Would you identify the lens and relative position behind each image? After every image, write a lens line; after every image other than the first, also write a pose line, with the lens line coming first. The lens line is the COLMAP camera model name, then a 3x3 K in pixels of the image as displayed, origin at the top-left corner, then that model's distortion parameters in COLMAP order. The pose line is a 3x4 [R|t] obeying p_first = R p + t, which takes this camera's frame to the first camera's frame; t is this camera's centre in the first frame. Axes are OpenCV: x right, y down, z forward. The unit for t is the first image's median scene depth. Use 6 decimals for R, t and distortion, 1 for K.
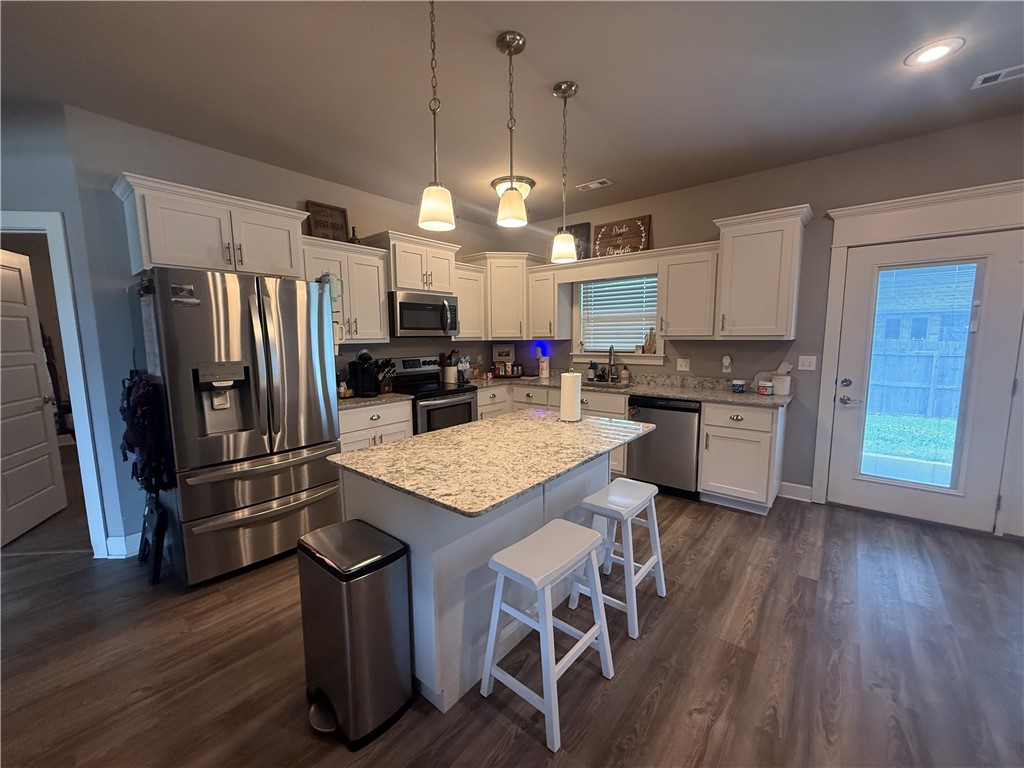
lens RADIAL K [[408.2, 0, 509.7], [0, 408.2, 382.4], [0, 0, 1]] dist [0.004007, 0.000135]
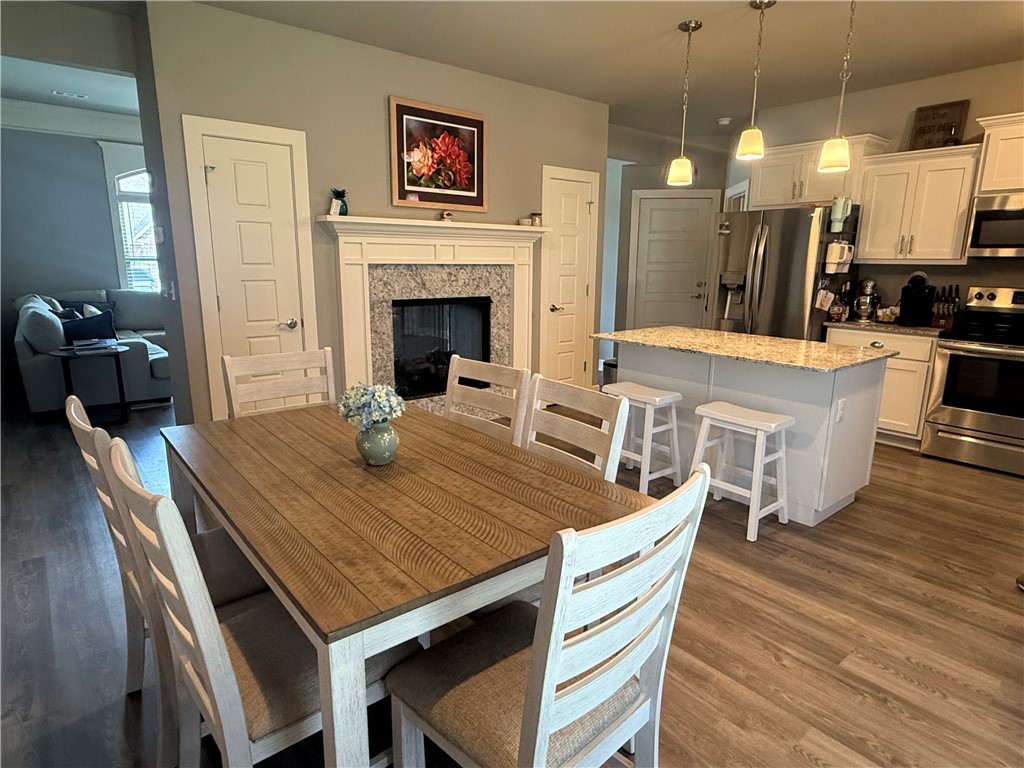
lens RADIAL K [[583.9, 0, 514.7], [0, 583.9, 386.4], [0, 0, 1]] dist [-0.000832, -0.000961]
pose [[-0.197650, 0.213209, -0.956805, 1.016529], [-0.119967, 0.963462, 0.239475, -0.037881], [0.972904, 0.162118, -0.164850, 0.394842]]
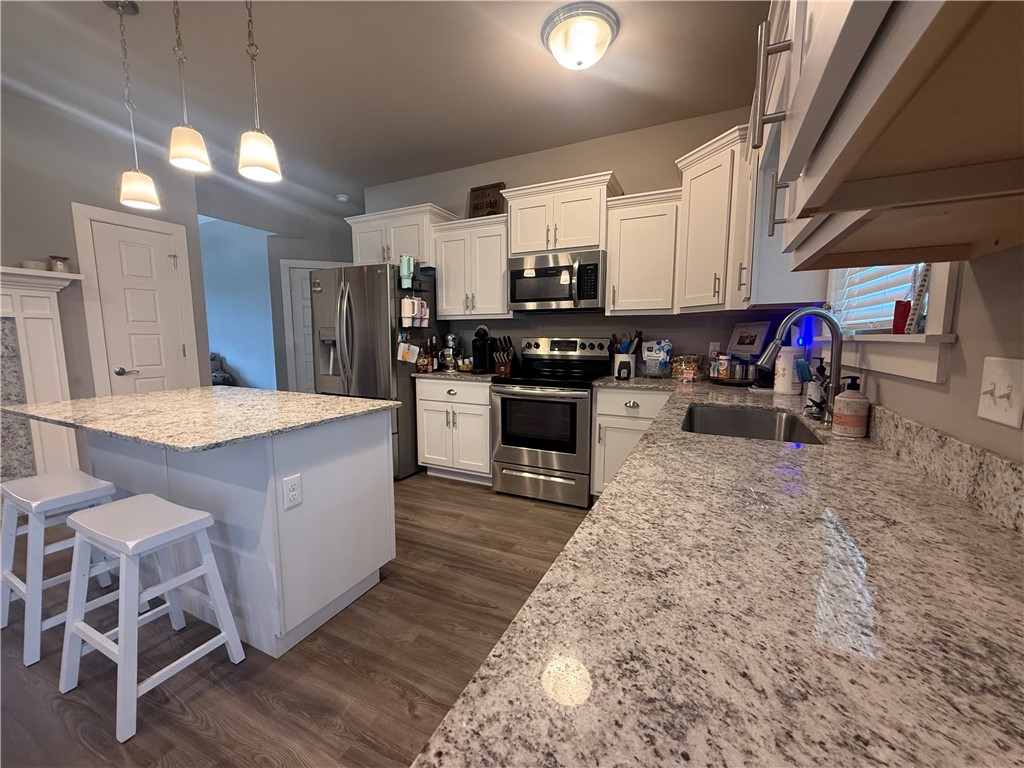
lens RADIAL K [[408.2, 0, 509.5], [0, 408.2, 384.2], [0, 0, 1]] dist [0.004007, 0.000135]
pose [[0.230941, 0.119652, -0.965583, 0.597531], [-0.115028, 0.988807, 0.095018, -0.039886], [0.966144, 0.089126, 0.242120, 0.812489]]
